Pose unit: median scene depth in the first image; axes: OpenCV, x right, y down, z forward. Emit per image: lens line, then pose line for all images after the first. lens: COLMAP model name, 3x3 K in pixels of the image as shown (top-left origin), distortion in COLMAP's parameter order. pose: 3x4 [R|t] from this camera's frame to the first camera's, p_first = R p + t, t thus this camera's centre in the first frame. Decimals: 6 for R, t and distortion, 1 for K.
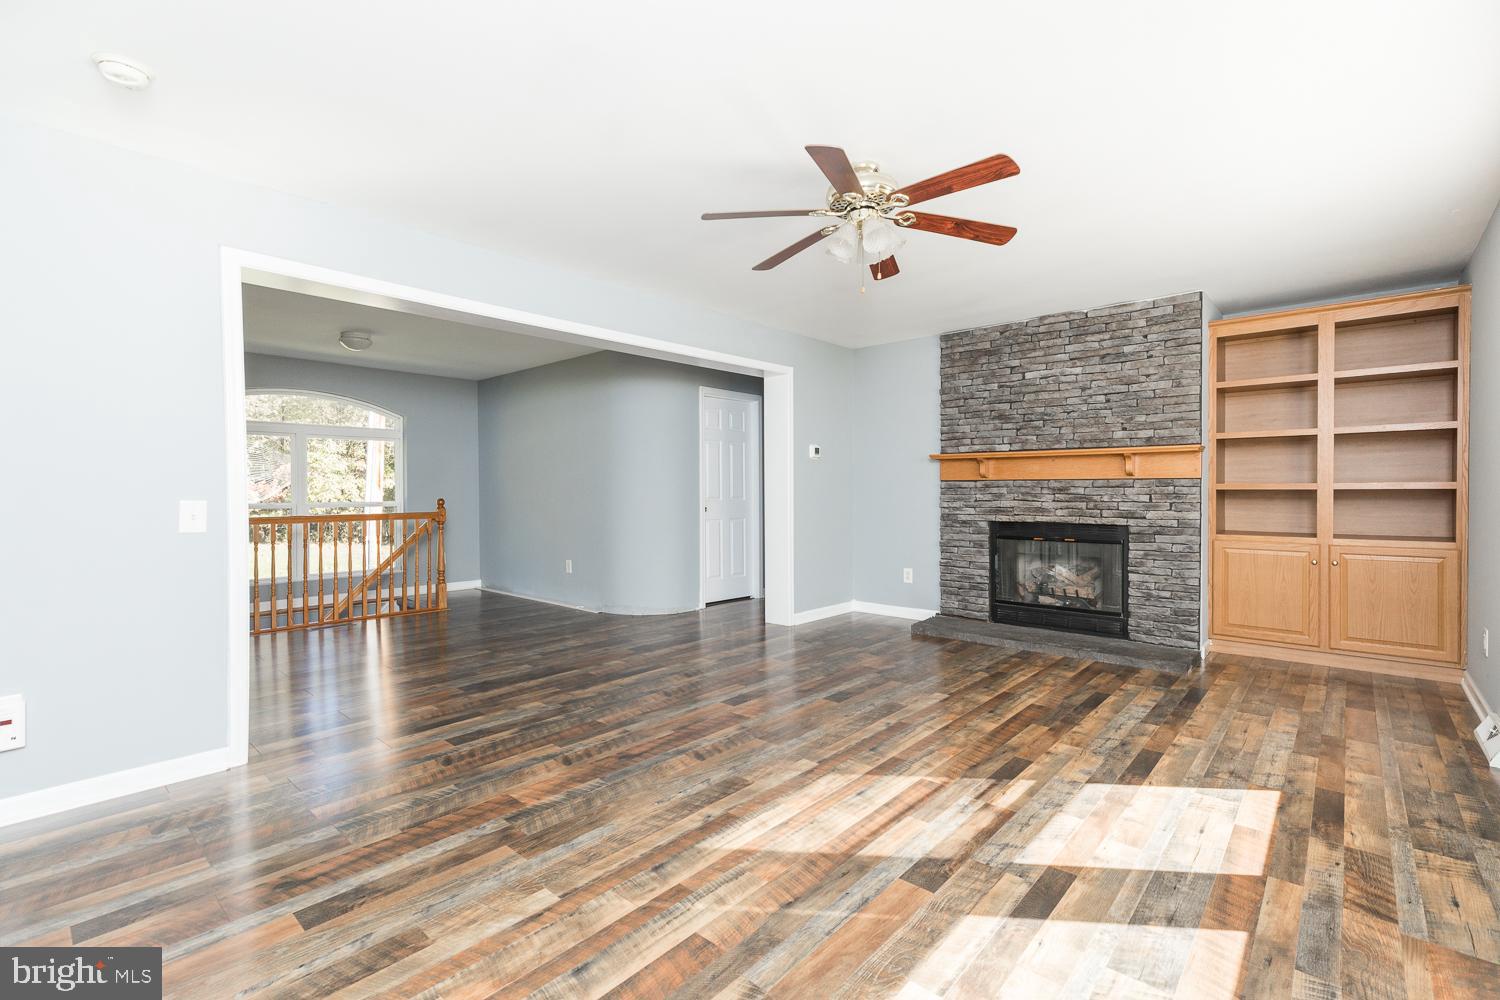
lens RADIAL K [[682.0, 0, 760.2], [0, 682.0, 496.5], [0, 0, 1]] dist [0.013777, -0.001075]
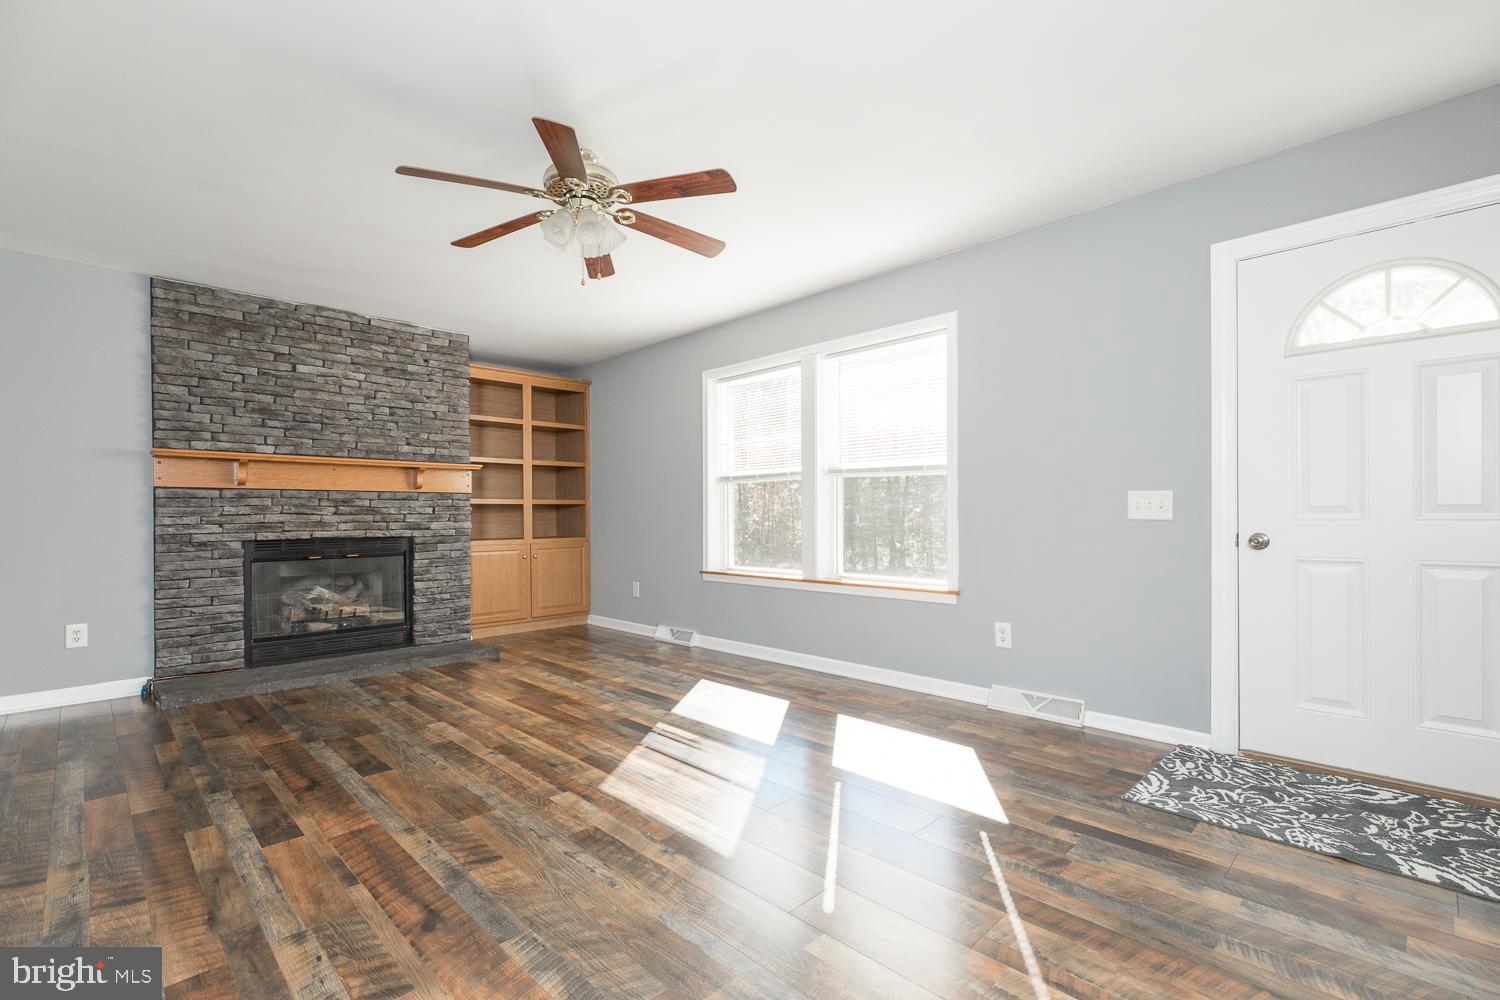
lens RADIAL K [[682.0, 0, 750.3], [0, 682.0, 515.6], [0, 0, 1]] dist [0.013777, -0.001075]
pose [[0.057621, 0.002832, 0.998335, -0.489034], [0.018558, 0.999820, -0.003907, 0.024463], [-0.998166, 0.018753, 0.057558, 0.435873]]
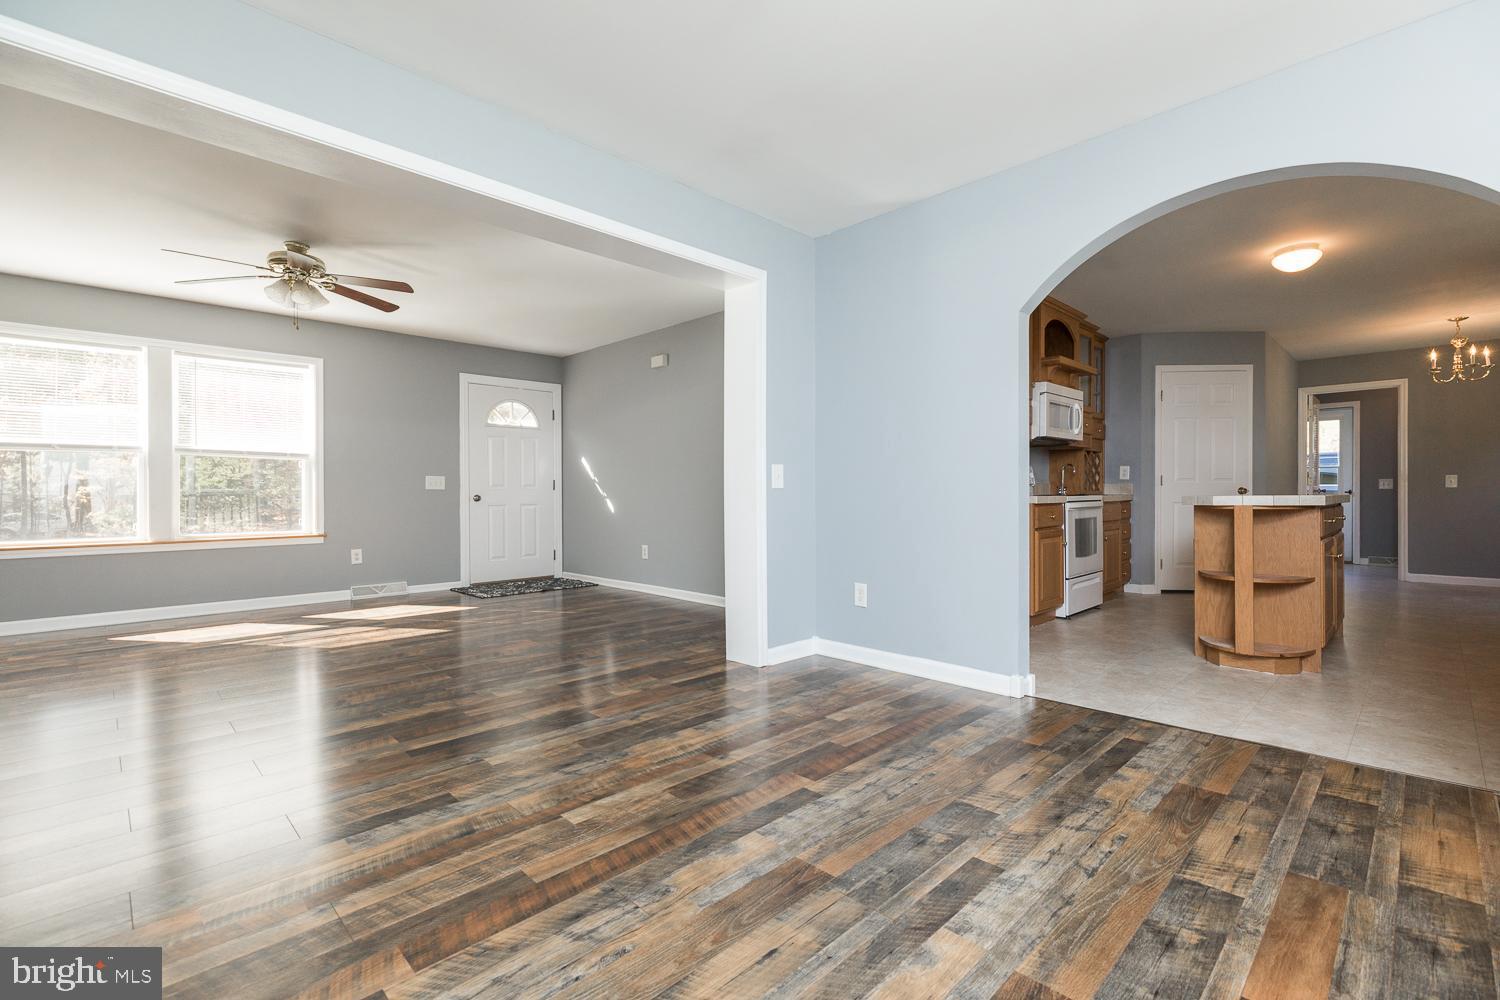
lens RADIAL K [[682.0, 0, 747.4], [0, 682.0, 493.6], [0, 0, 1]] dist [0.013777, -0.001075]
pose [[-0.998201, 0.003239, 0.059869, -0.538594], [0.003979, 0.999917, 0.012246, 0.026692], [-0.059824, 0.012463, -0.998131, 1.425076]]
